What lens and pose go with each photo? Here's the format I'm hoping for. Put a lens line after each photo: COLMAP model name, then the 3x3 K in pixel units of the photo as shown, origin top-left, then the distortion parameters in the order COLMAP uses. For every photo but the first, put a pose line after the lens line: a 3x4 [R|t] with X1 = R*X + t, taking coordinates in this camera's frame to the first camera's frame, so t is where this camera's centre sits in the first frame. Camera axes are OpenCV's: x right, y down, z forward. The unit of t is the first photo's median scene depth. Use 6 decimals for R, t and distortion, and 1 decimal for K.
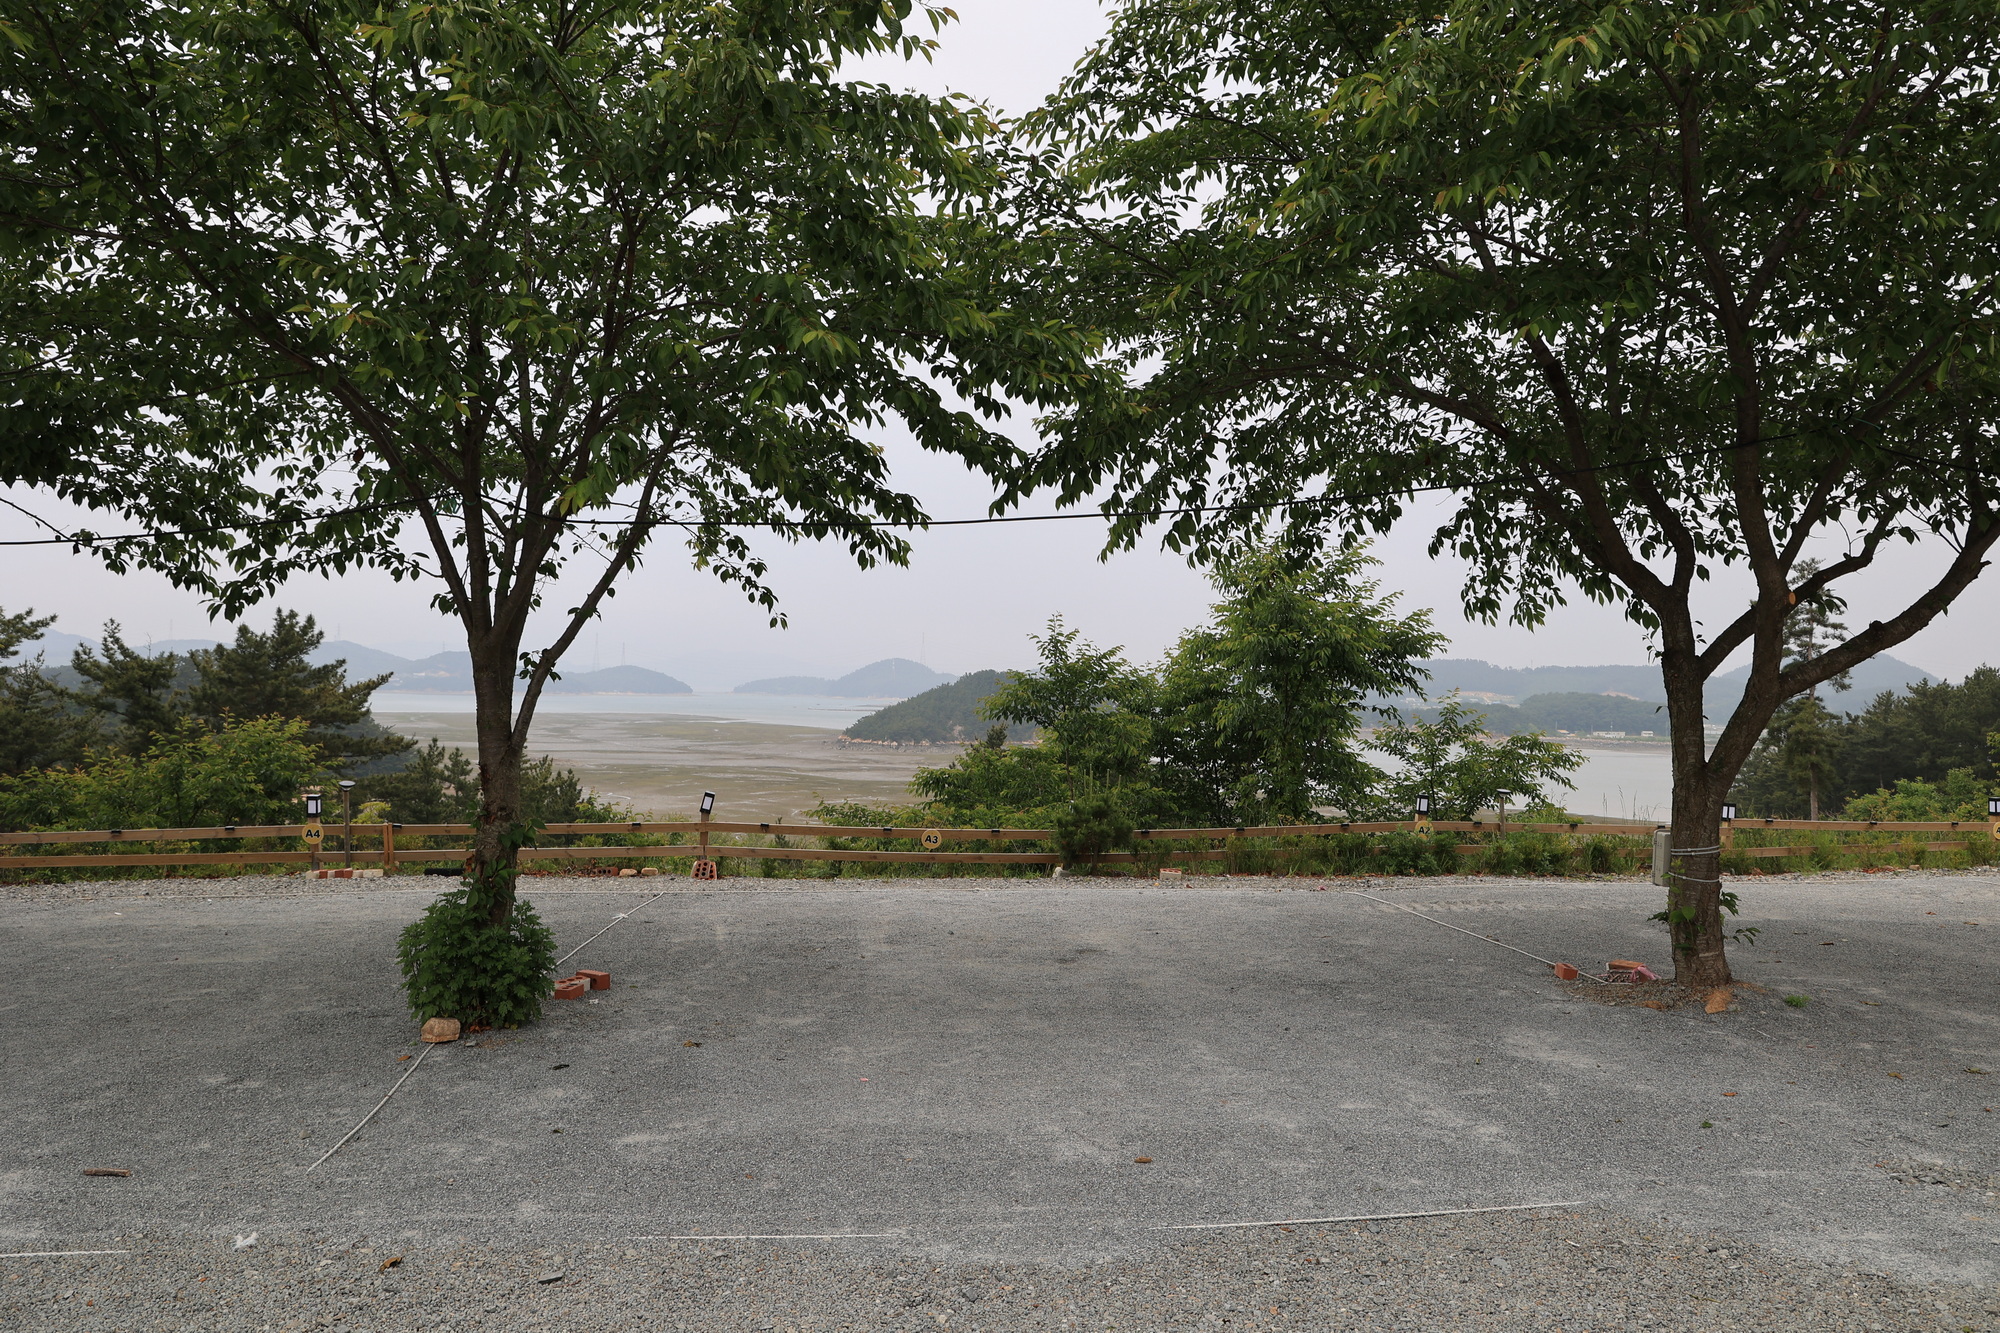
lens RADIAL K [[1387.0, 0, 996.4], [0, 1387.0, 669.4], [0, 0, 1]] dist [-0.038986, -0.001062]
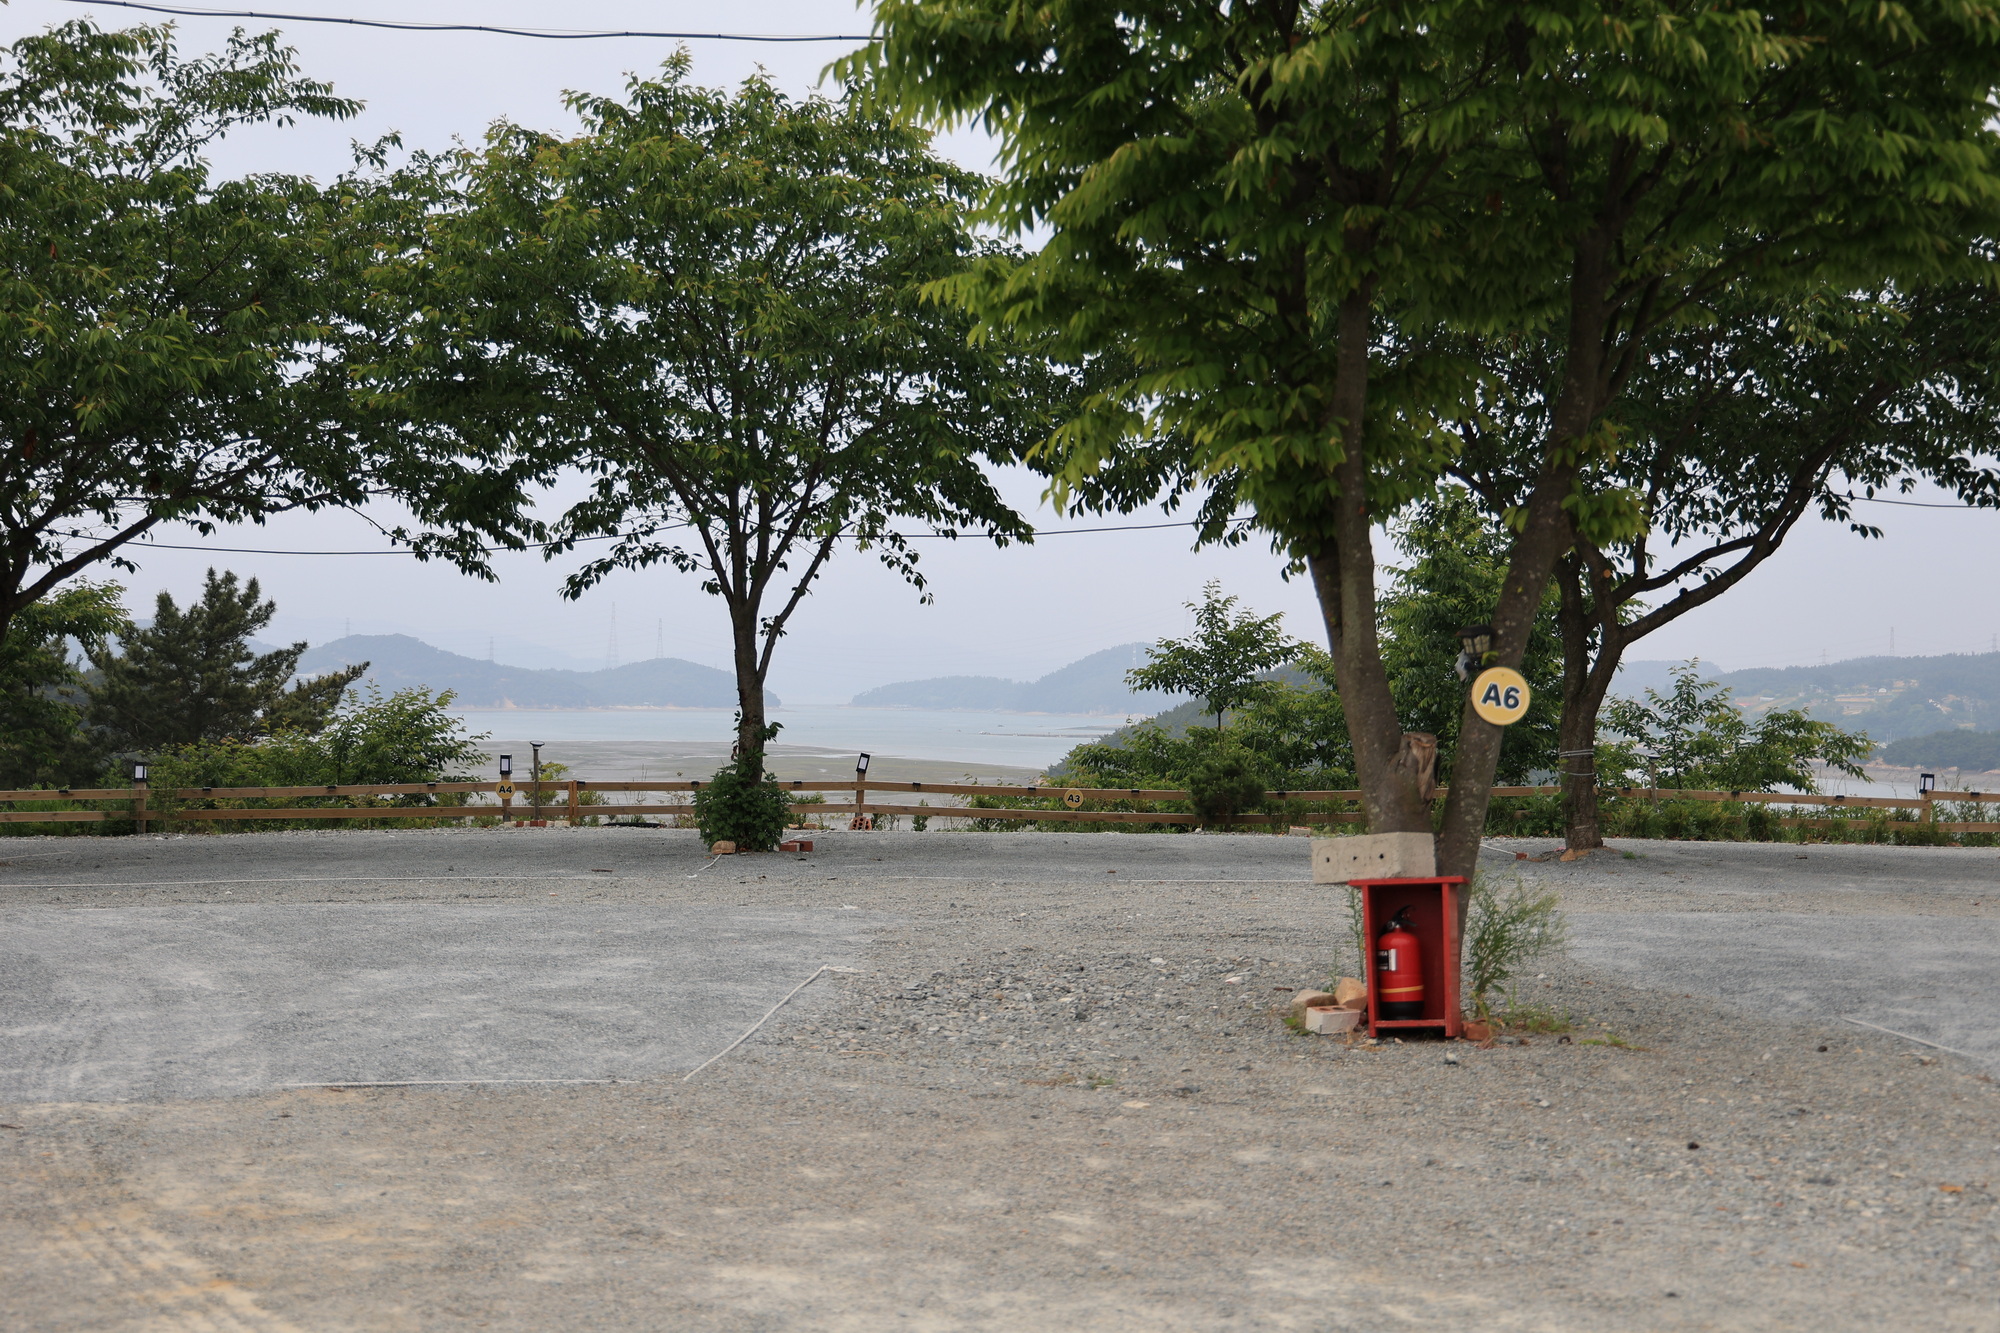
lens RADIAL K [[2609.3, 0, 999.6], [0, 2609.3, 671.7], [0, 0, 1]] dist [0.138730, 0.000000]
pose [[0.991601, -0.004675, -0.129253, 0.130214], [0.005018, 0.999985, 0.002328, 0.018608], [0.129240, -0.002957, 0.991609, -0.818636]]
